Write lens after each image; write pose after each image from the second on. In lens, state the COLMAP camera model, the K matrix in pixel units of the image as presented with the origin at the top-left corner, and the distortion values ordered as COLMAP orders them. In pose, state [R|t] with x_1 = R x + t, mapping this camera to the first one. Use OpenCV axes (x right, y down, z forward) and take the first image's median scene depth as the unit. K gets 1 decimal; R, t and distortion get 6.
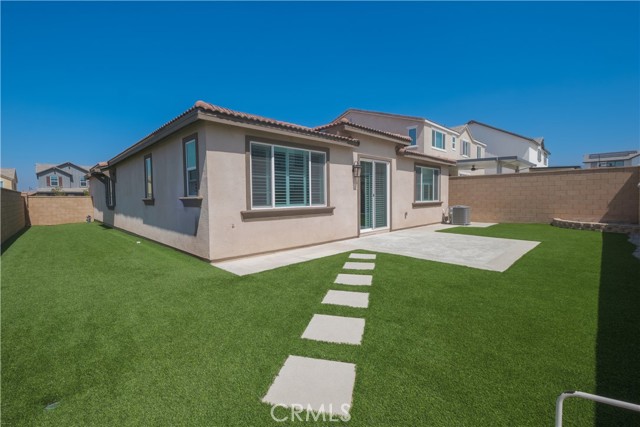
lens RADIAL K [[281.3, 0, 318.9], [0, 281.3, 213.3], [0, 0, 1]] dist [-0.004294, 0.000865]
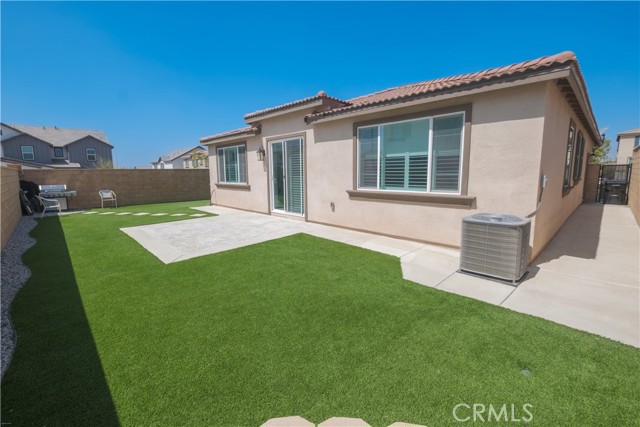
lens RADIAL K [[281.3, 0, 315.7], [0, 281.3, 209.4], [0, 0, 1]] dist [-0.004294, 0.000865]
pose [[-0.014345, 0.119463, -0.992735, 0.877480], [-0.070155, 0.990270, 0.120180, -0.058145], [0.997433, 0.071370, -0.005825, 0.857379]]
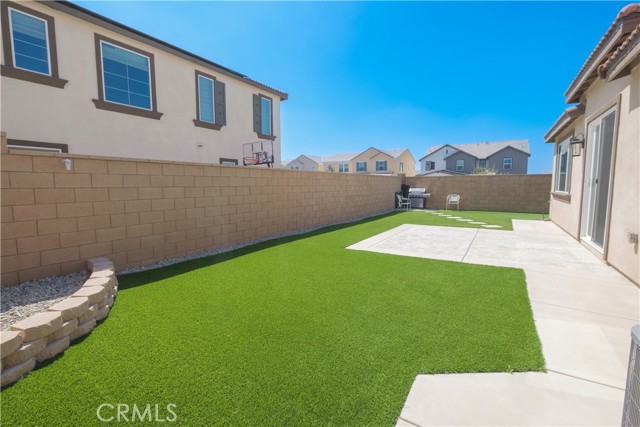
lens RADIAL K [[281.3, 0, 318.4], [0, 281.3, 212.7], [0, 0, 1]] dist [-0.004294, 0.000865]
pose [[-0.975256, 0.011821, -0.220761, 0.649965], [-0.027775, 0.984106, 0.175398, -0.064617], [0.219325, 0.177190, -0.959427, 1.090254]]
